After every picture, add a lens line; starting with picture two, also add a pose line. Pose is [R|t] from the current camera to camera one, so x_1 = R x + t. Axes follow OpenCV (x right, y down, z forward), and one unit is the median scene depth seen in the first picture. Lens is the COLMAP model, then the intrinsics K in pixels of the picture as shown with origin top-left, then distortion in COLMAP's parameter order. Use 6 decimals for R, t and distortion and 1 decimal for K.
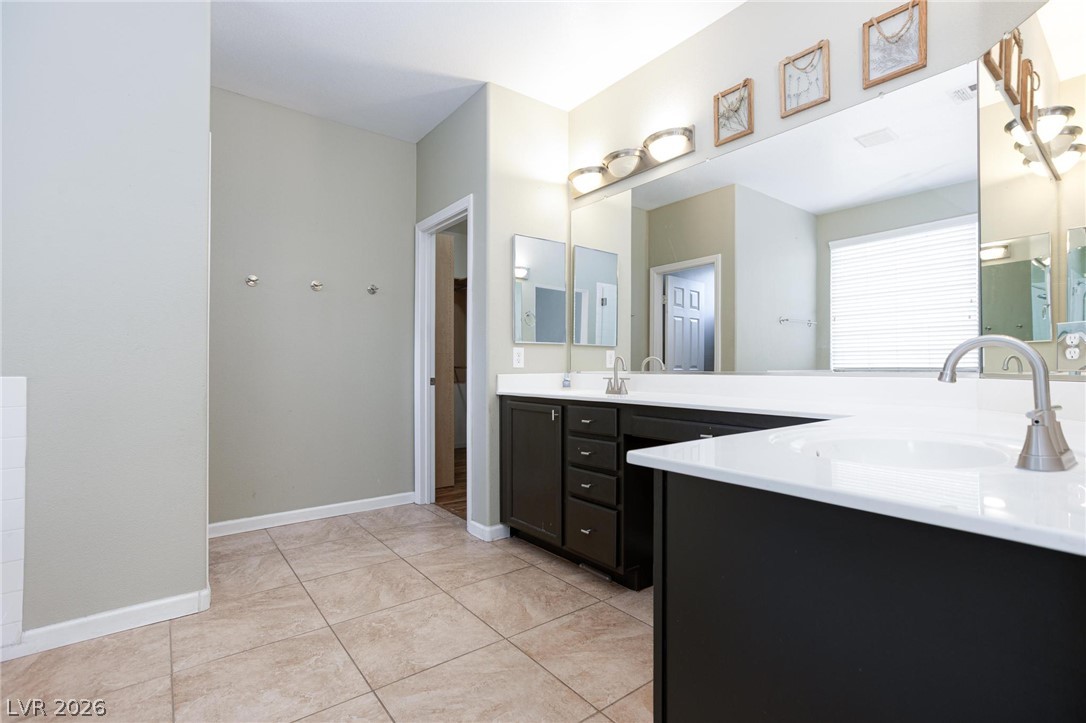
lens RADIAL K [[504.7, 0, 537.0], [0, 504.7, 362.4], [0, 0, 1]] dist [-0.034804, 0.023704]
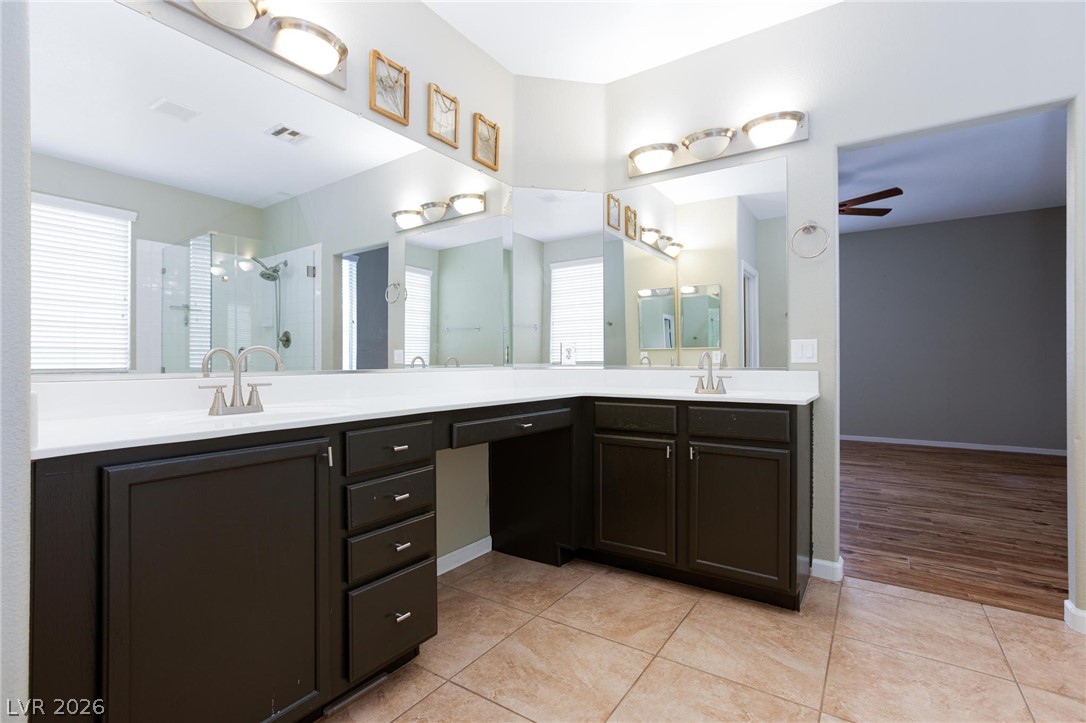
lens RADIAL K [[504.7, 0, 537.0], [0, 504.7, 362.4], [0, 0, 1]] dist [-0.034804, 0.023704]
pose [[-0.313172, 0.002631, 0.949693, -0.631727], [0.006094, 0.999981, -0.000761, 0.010982], [-0.949677, 0.005549, -0.313182, 1.146674]]
